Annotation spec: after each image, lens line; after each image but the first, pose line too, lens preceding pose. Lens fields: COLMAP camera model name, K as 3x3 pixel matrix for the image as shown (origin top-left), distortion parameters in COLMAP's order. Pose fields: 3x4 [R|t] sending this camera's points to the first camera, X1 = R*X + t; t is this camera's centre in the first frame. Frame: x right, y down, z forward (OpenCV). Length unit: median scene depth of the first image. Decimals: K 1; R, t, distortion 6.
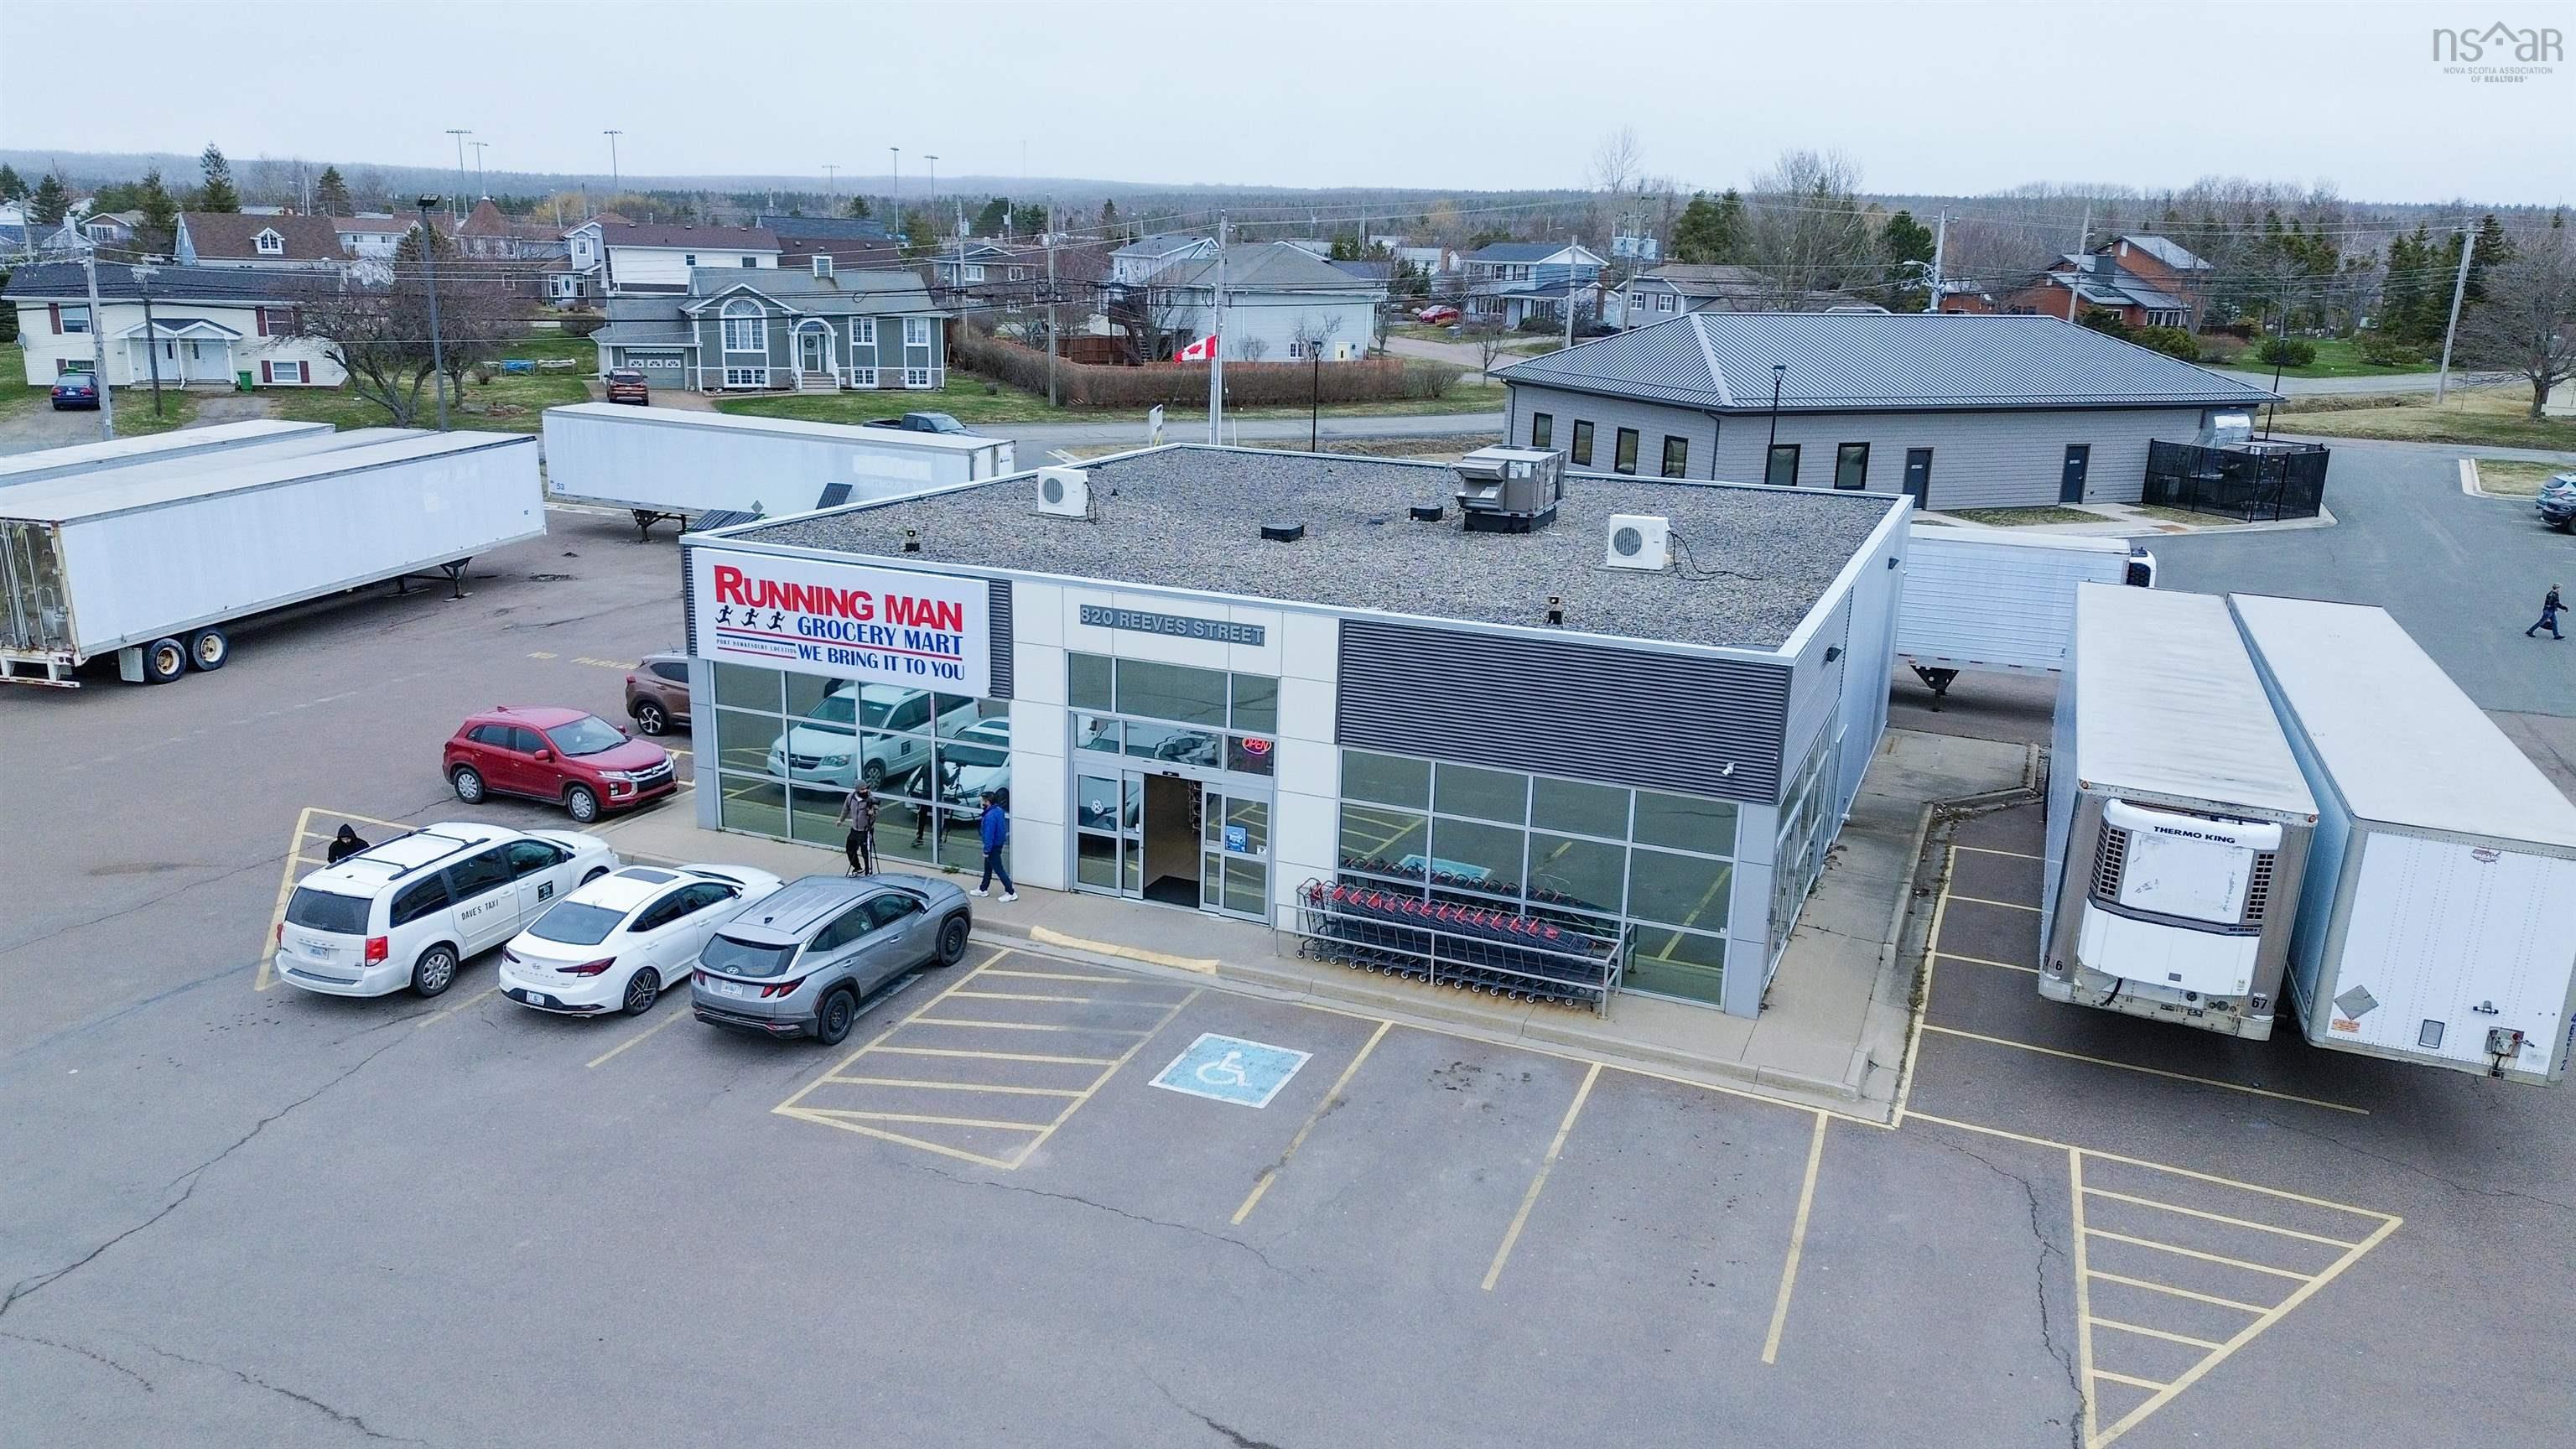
lens RADIAL K [[1813.3, 0, 1284.0], [0, 1813.3, 739.1], [0, 0, 1]] dist [0.082769, -0.086576]
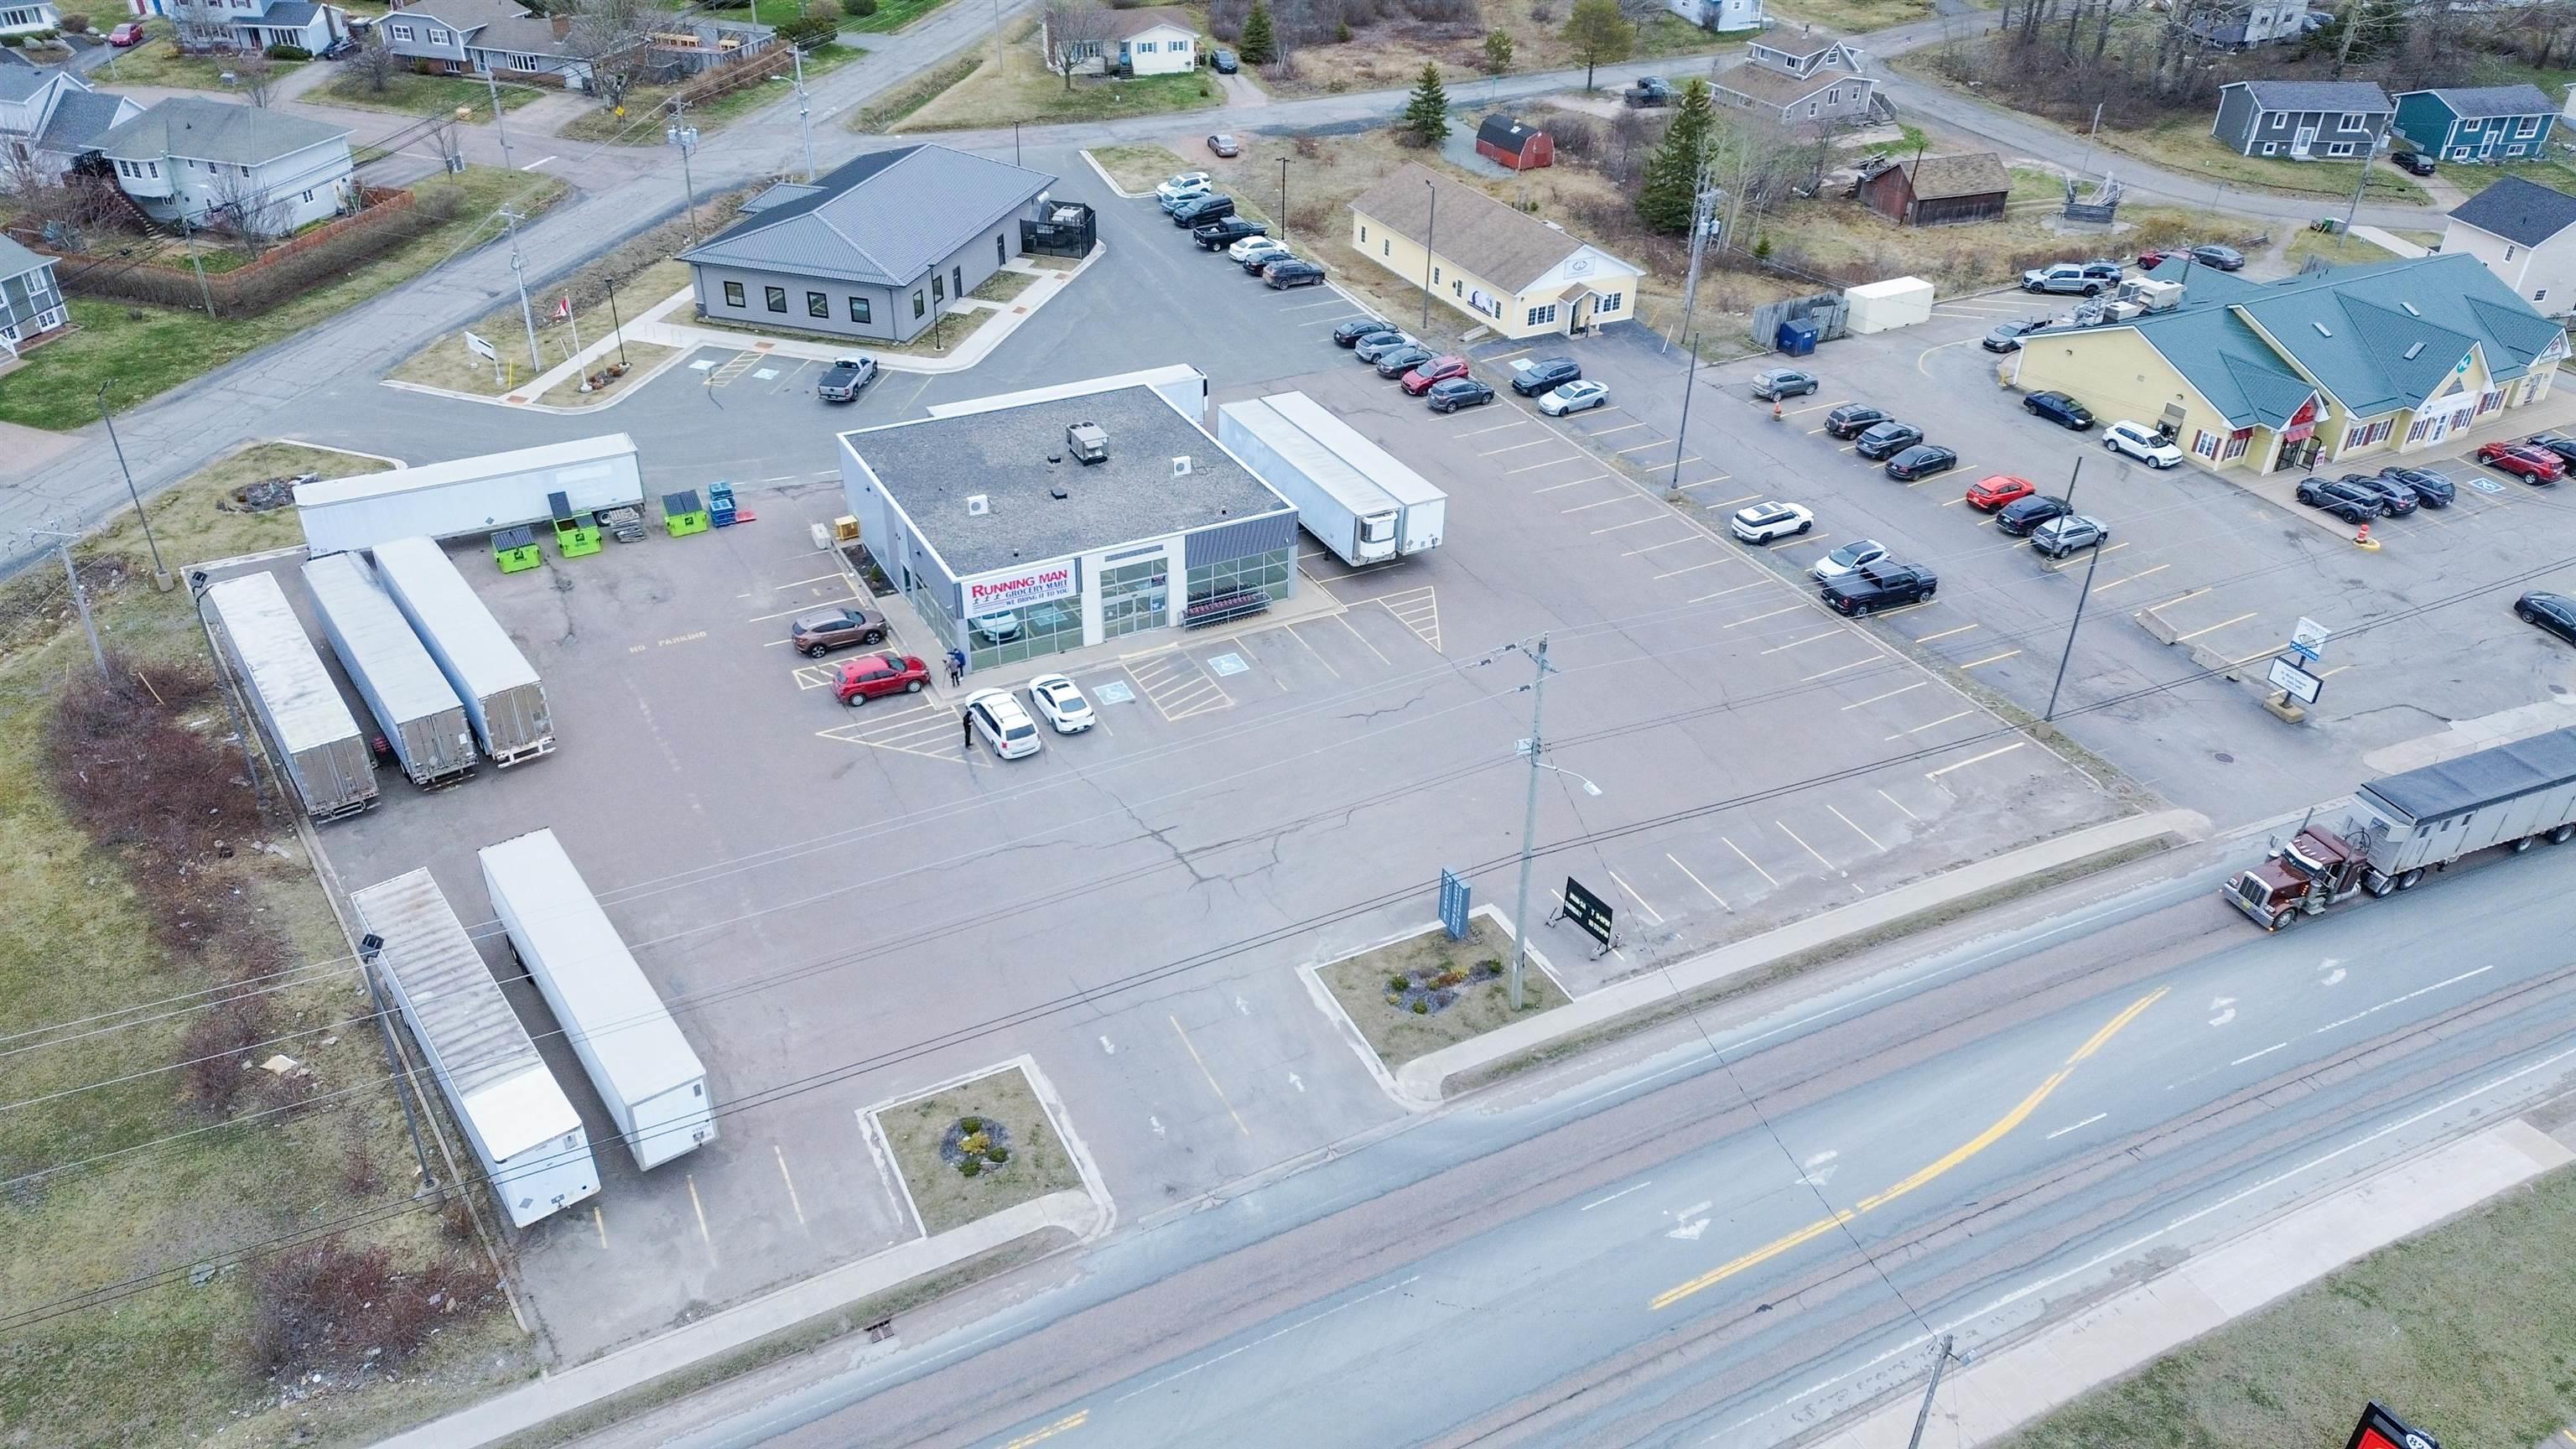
lens RADIAL K [[1813.3, 0, 1284.0], [0, 1813.3, 739.1], [0, 0, 1]] dist [0.082769, -0.086576]
pose [[0.634093, -0.432687, 0.640864, -2.012140], [0.203800, 0.892998, 0.401272, -0.963278], [-0.745916, -0.123836, 0.654426, -1.293600]]
